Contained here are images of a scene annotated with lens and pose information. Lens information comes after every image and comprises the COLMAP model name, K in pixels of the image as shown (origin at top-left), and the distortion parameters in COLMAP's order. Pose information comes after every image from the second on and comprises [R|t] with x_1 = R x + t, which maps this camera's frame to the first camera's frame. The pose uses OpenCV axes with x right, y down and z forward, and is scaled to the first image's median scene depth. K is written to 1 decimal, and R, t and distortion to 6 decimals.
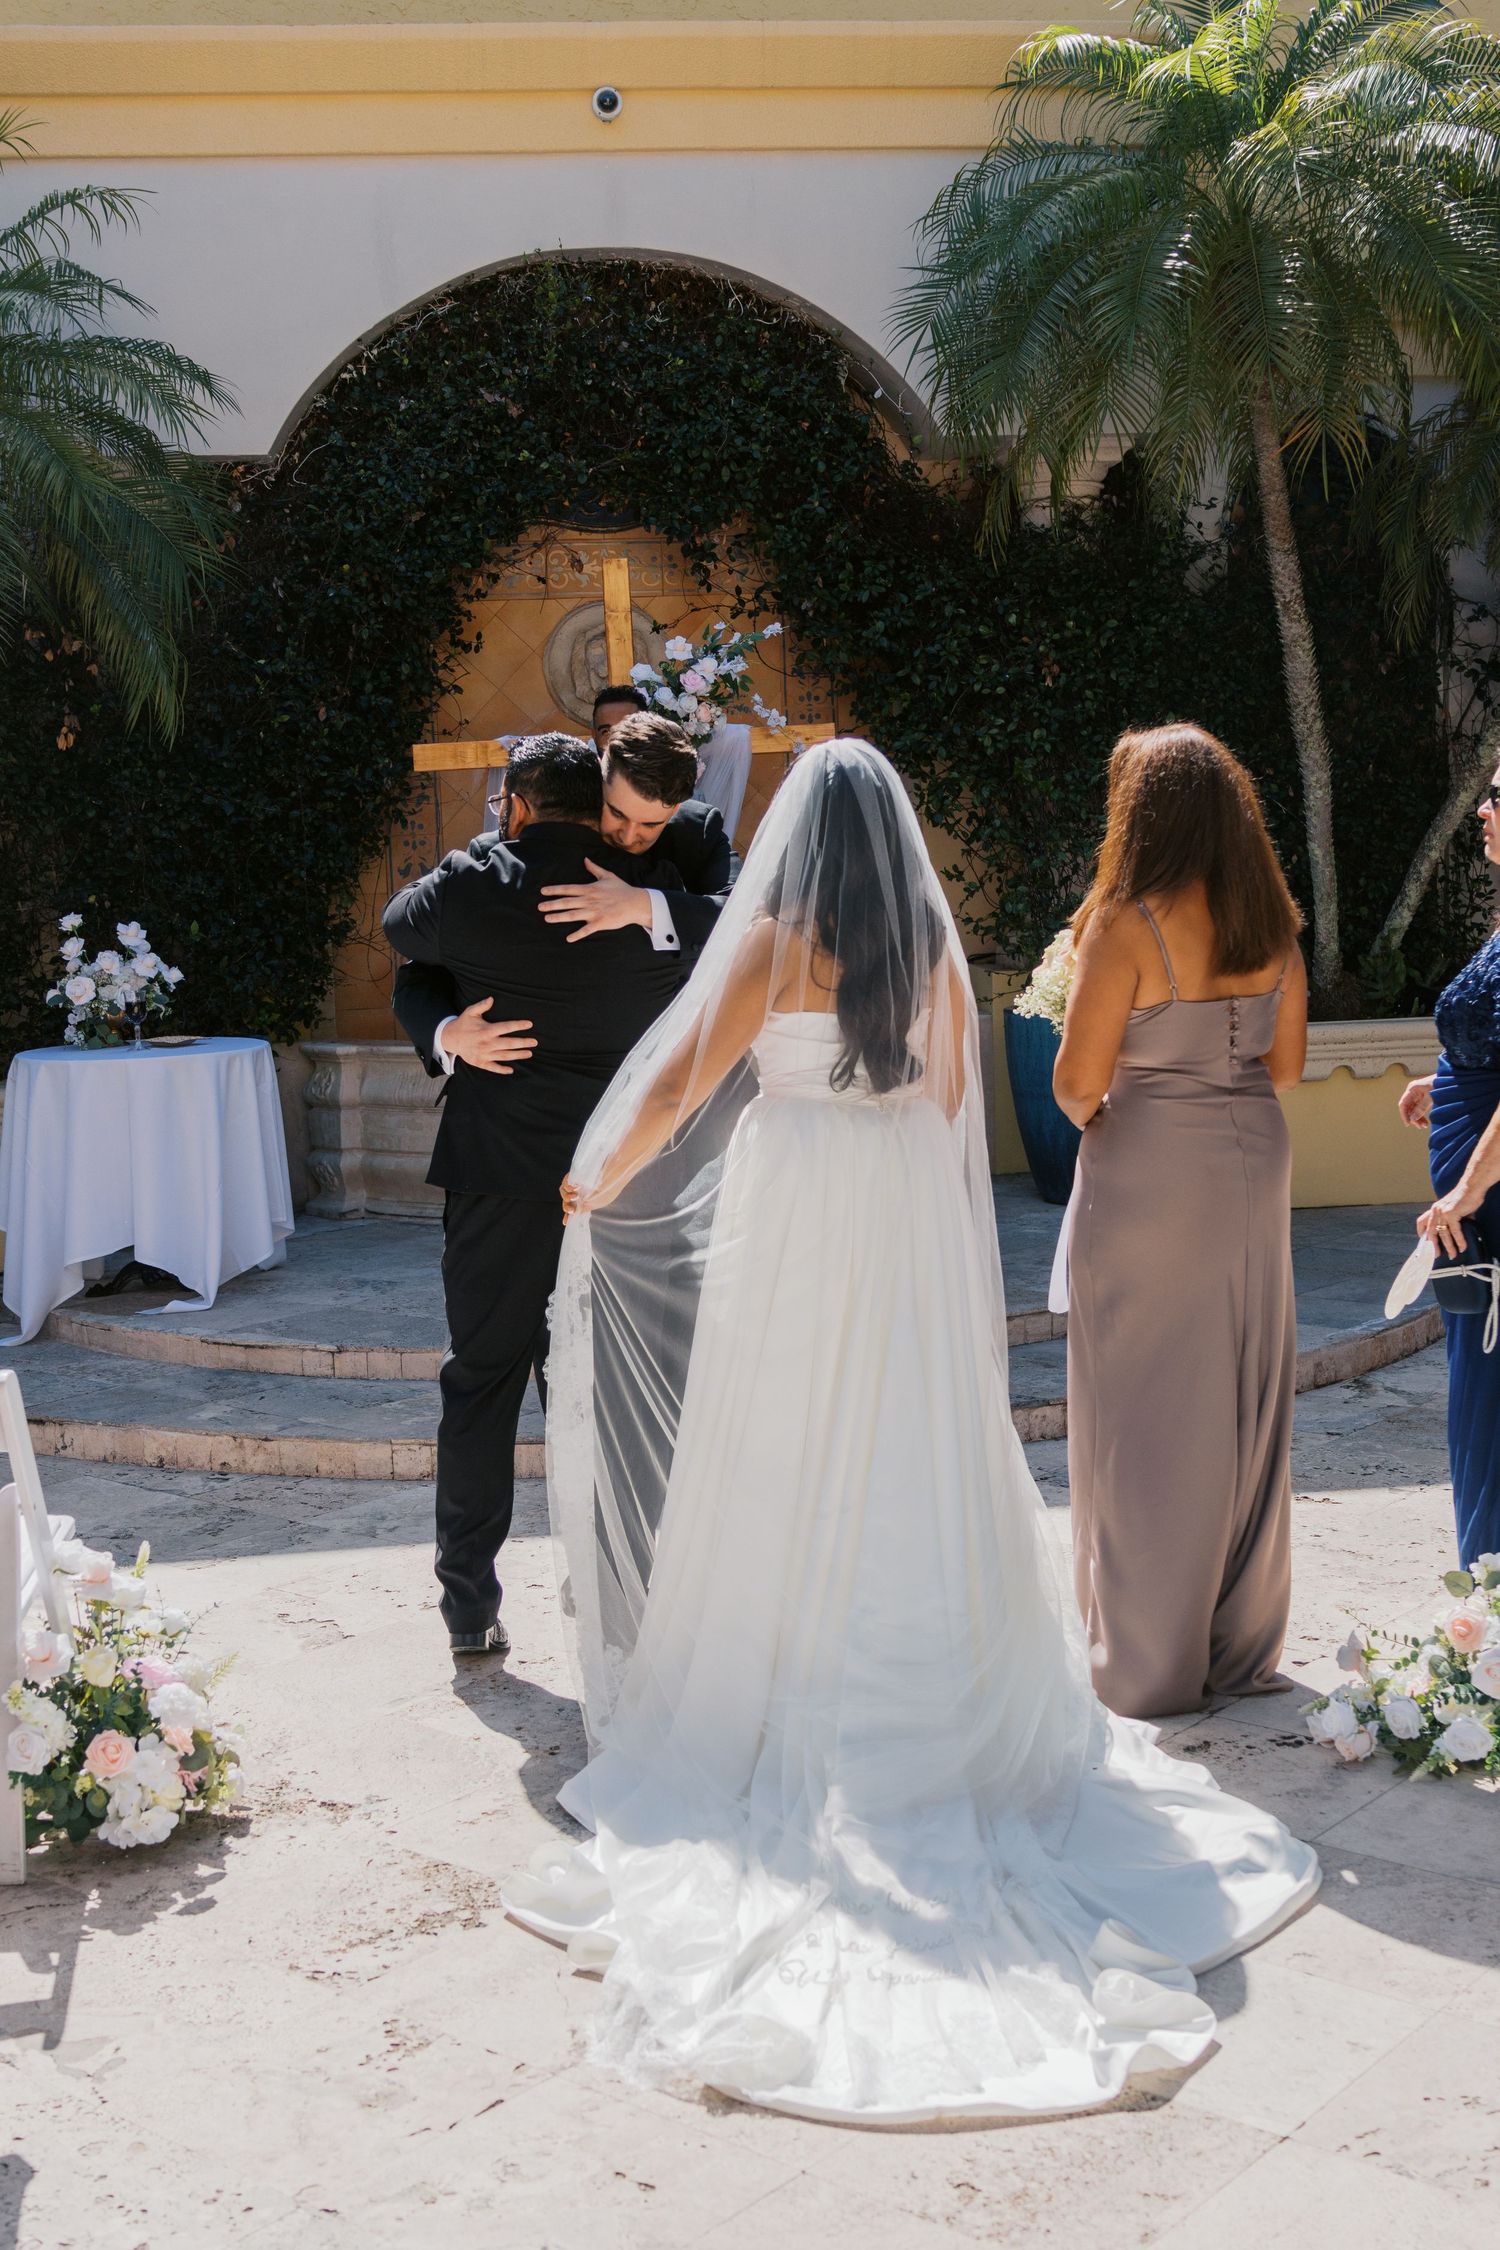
lens RADIAL K [[2547.8, 0, 735.6], [0, 2547.8, 1160.8], [0, 0, 1]] dist [-0.010646, 0.000000]
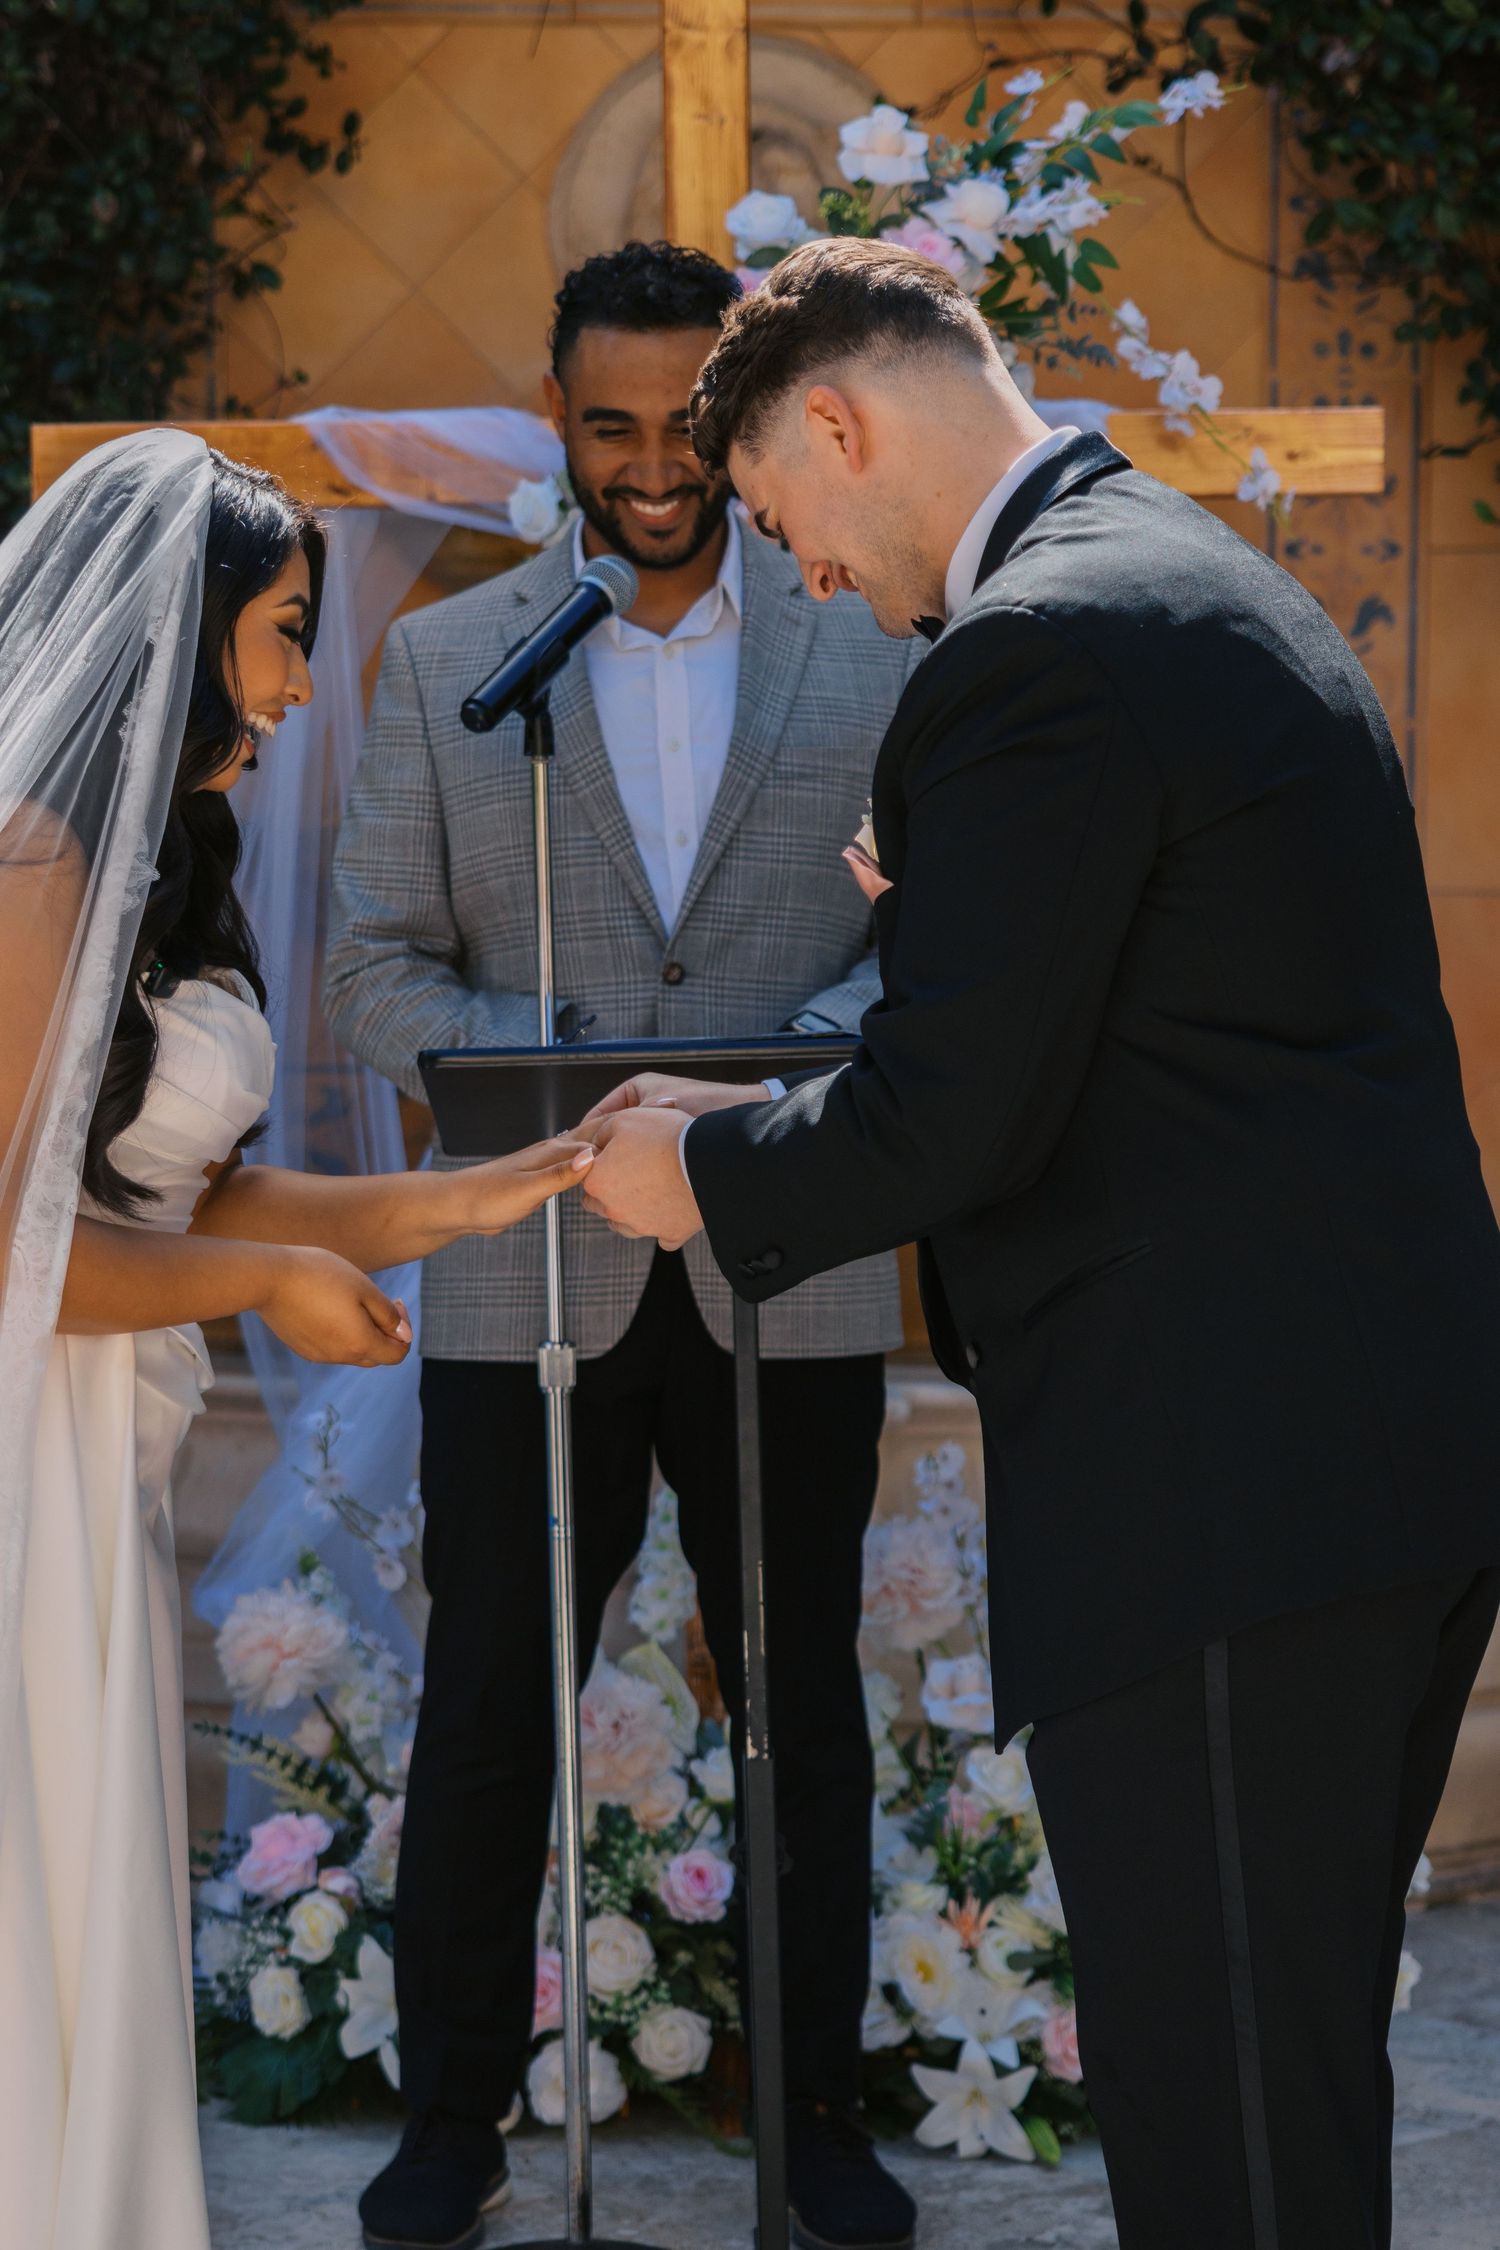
lens RADIAL K [[5953.0, 0, 777.7], [0, 5953.0, 1179.8], [0, 0, 1]] dist [0.009942, 0.000000]
pose [[0.995430, 0.047953, -0.082579, 0.026746], [-0.052102, 0.997446, -0.048850, -0.034883], [0.080025, 0.052930, 0.995387, 0.248920]]
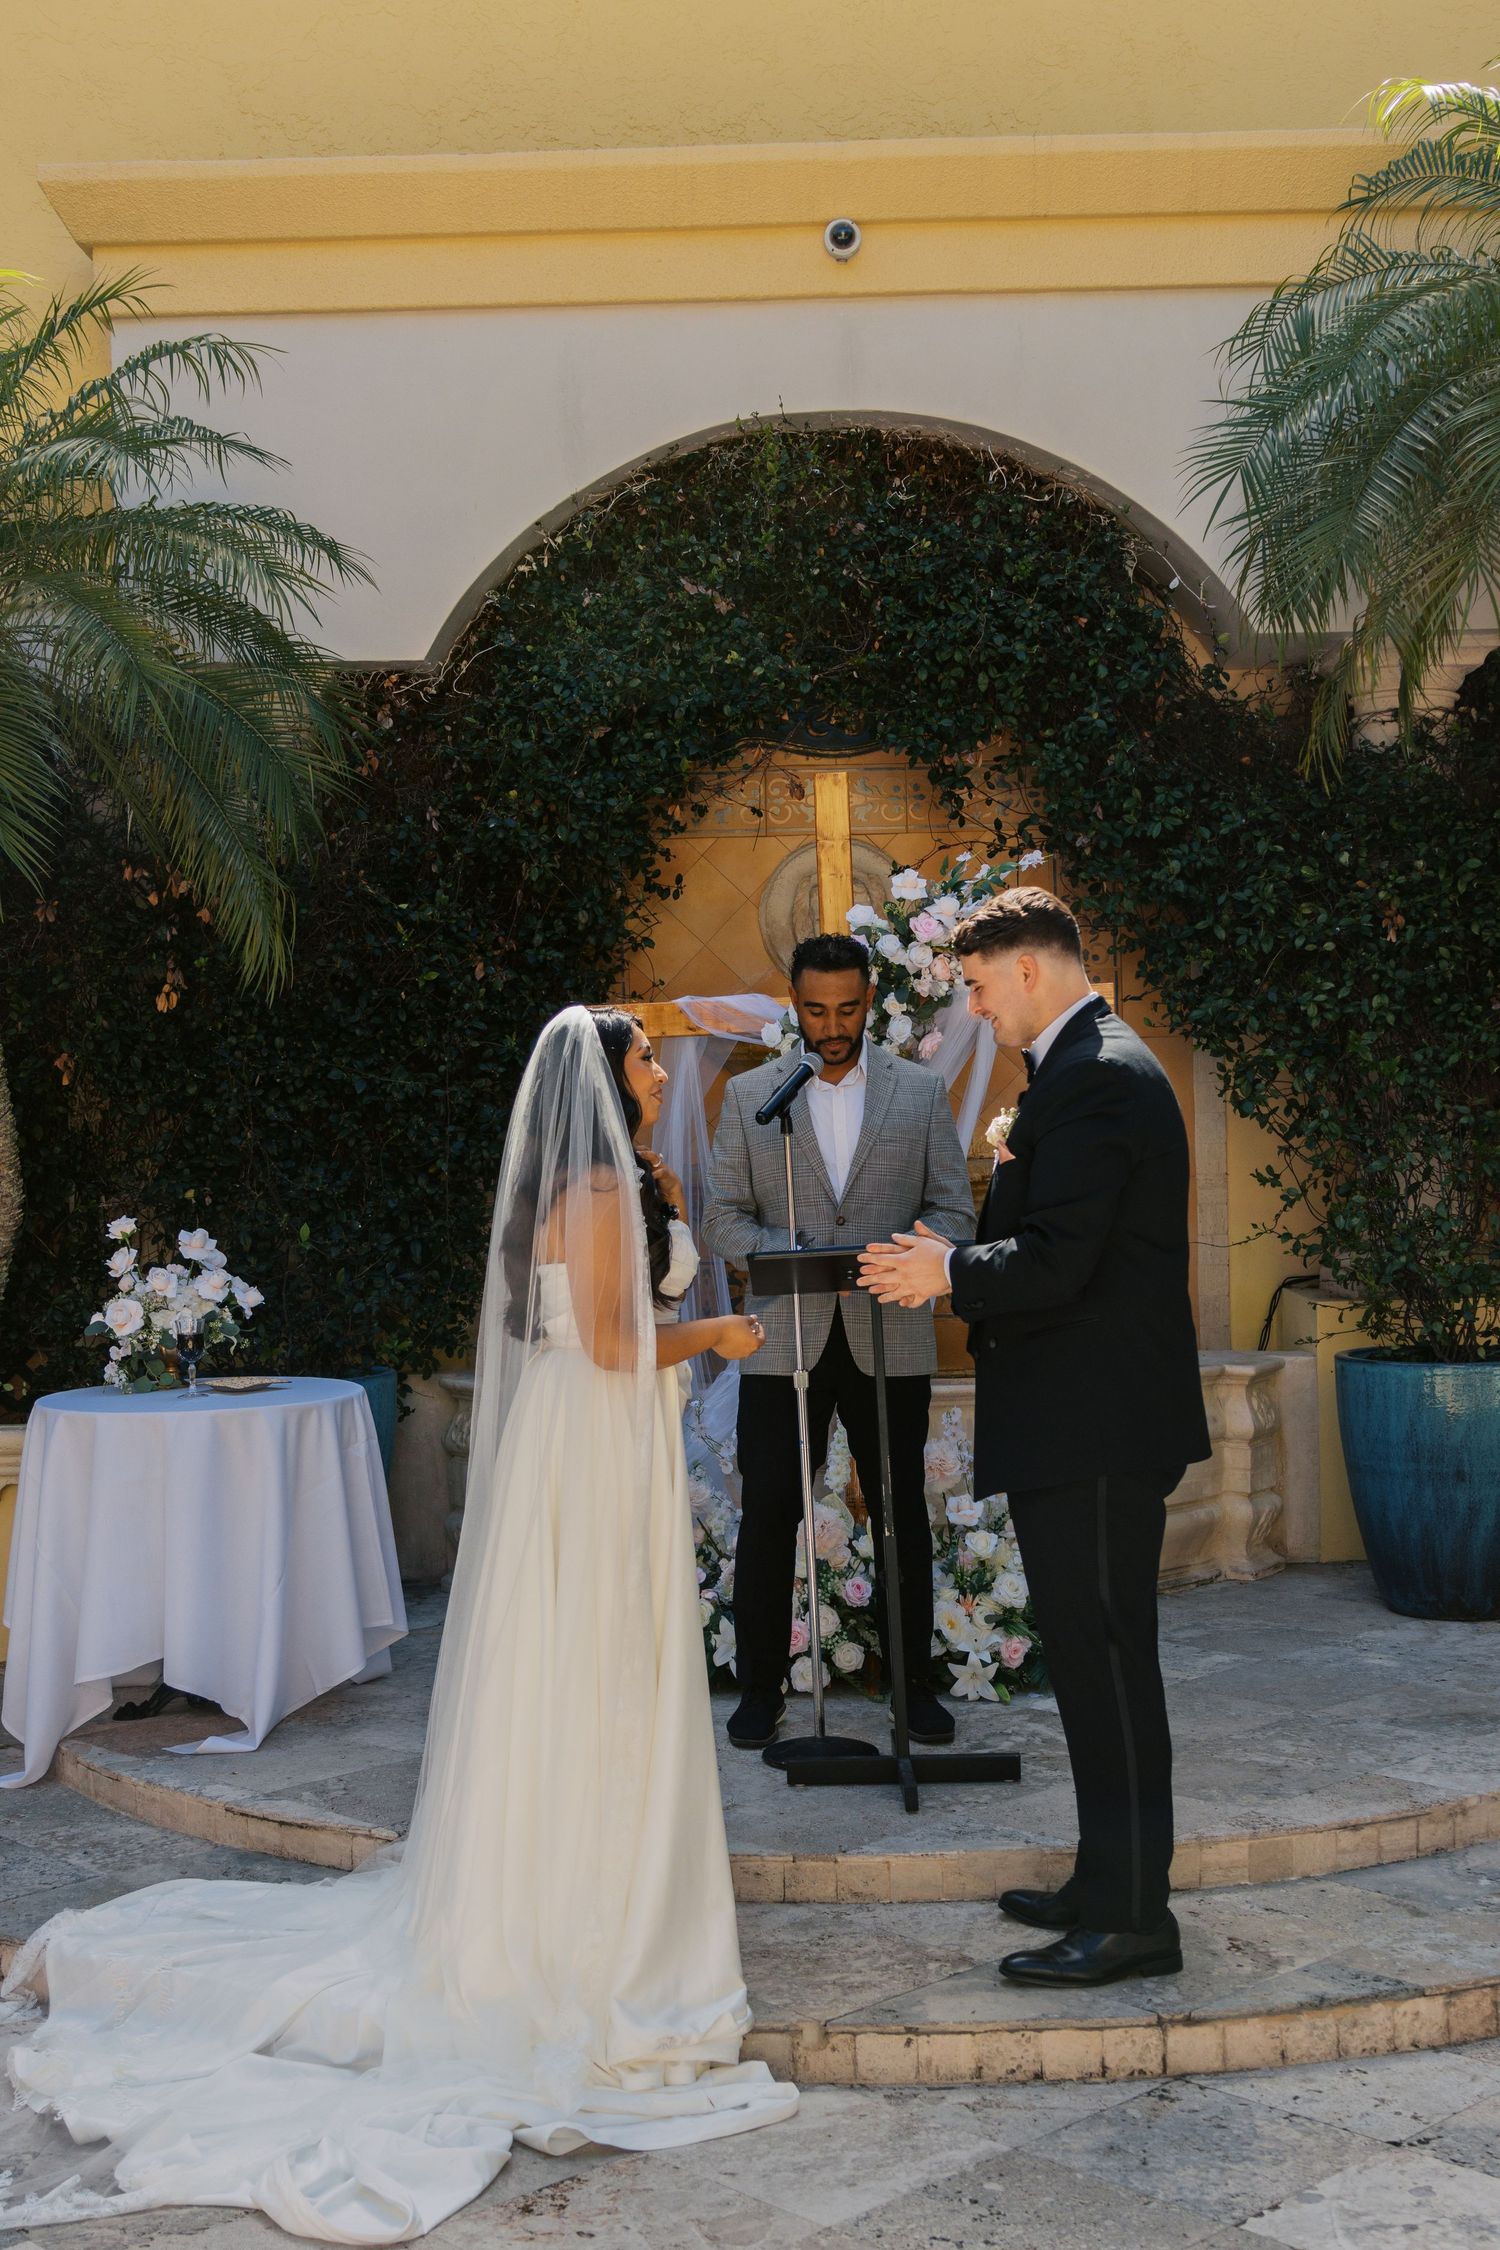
lens RADIAL K [[2547.8, 0, 755.8], [0, 2547.8, 1163.0], [0, 0, 1]] dist [-0.010646, 0.000000]
pose [[0.994179, 0.012997, -0.106951, 0.013077], [-0.024405, 0.994060, -0.106064, -0.030627], [0.104937, 0.108057, 0.988591, 0.212637]]
